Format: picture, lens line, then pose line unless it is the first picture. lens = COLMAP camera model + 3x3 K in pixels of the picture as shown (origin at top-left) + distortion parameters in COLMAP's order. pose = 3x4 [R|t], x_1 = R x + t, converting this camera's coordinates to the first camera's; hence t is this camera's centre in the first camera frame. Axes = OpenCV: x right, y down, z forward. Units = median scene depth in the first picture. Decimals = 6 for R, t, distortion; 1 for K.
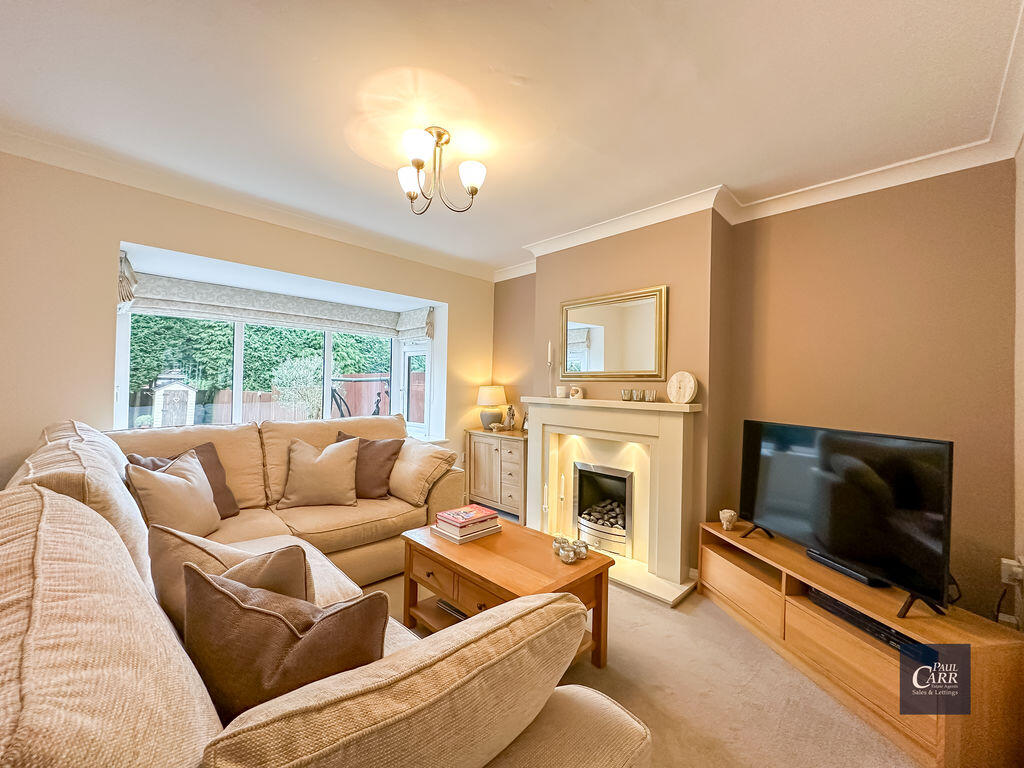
lens RADIAL K [[409.1, 0, 512.2], [0, 409.1, 382.3], [0, 0, 1]] dist [-0.001618, -0.000041]
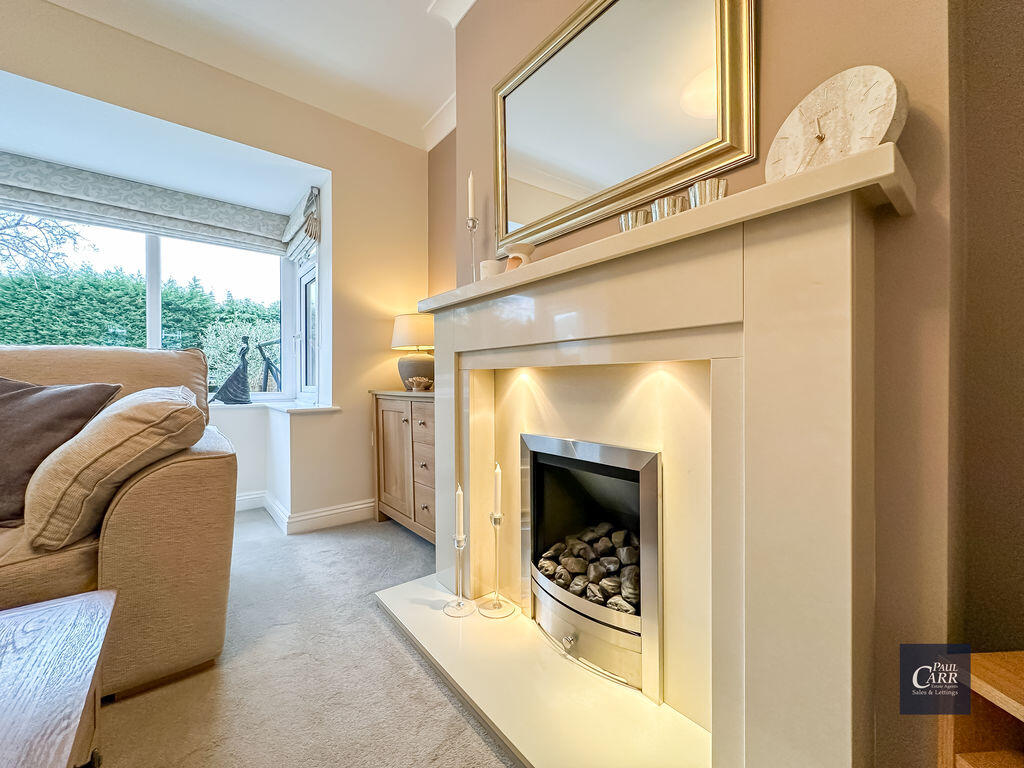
lens RADIAL K [[409.1, 0, 512.2], [0, 409.1, 382.3], [0, 0, 1]] dist [-0.001618, -0.000041]
pose [[0.994656, -0.024836, -0.100212, 0.190726], [0.025475, 0.999662, 0.005105, 0.141093], [0.100051, -0.007631, 0.994953, 0.587618]]
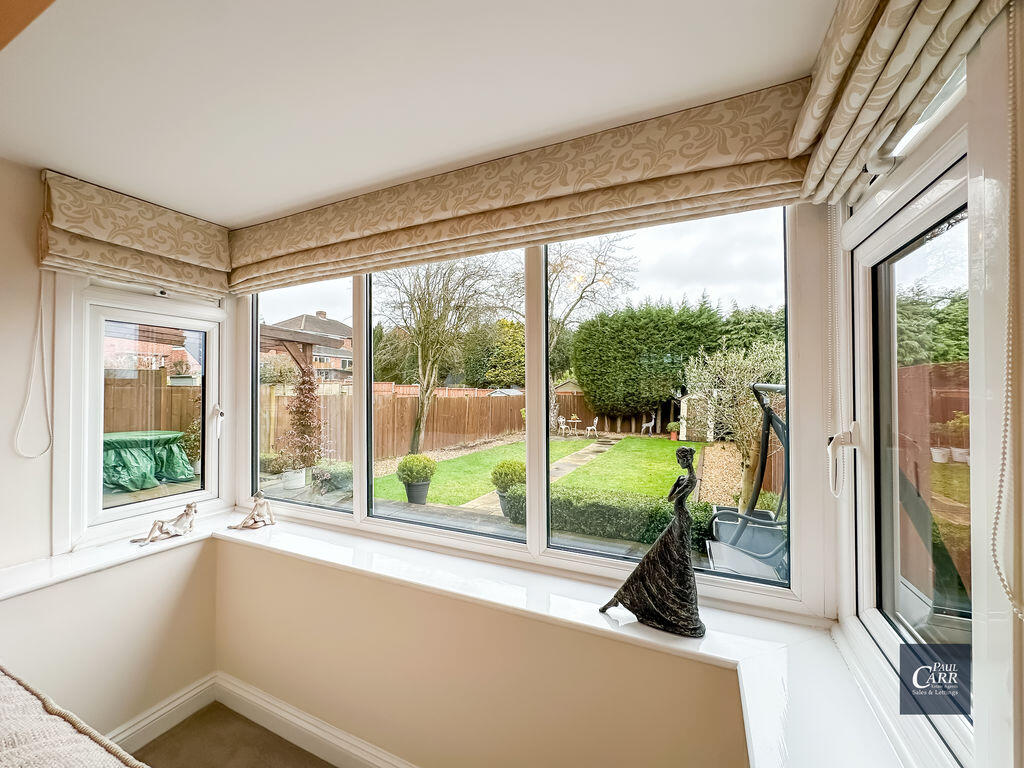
lens RADIAL K [[409.1, 0, 512.2], [0, 409.1, 382.3], [0, 0, 1]] dist [-0.001618, -0.000041]
pose [[0.347368, -0.032970, -0.937149, -0.185374], [0.017617, 0.999435, -0.028632, -0.004193], [0.937563, -0.006564, 0.347753, 1.131699]]
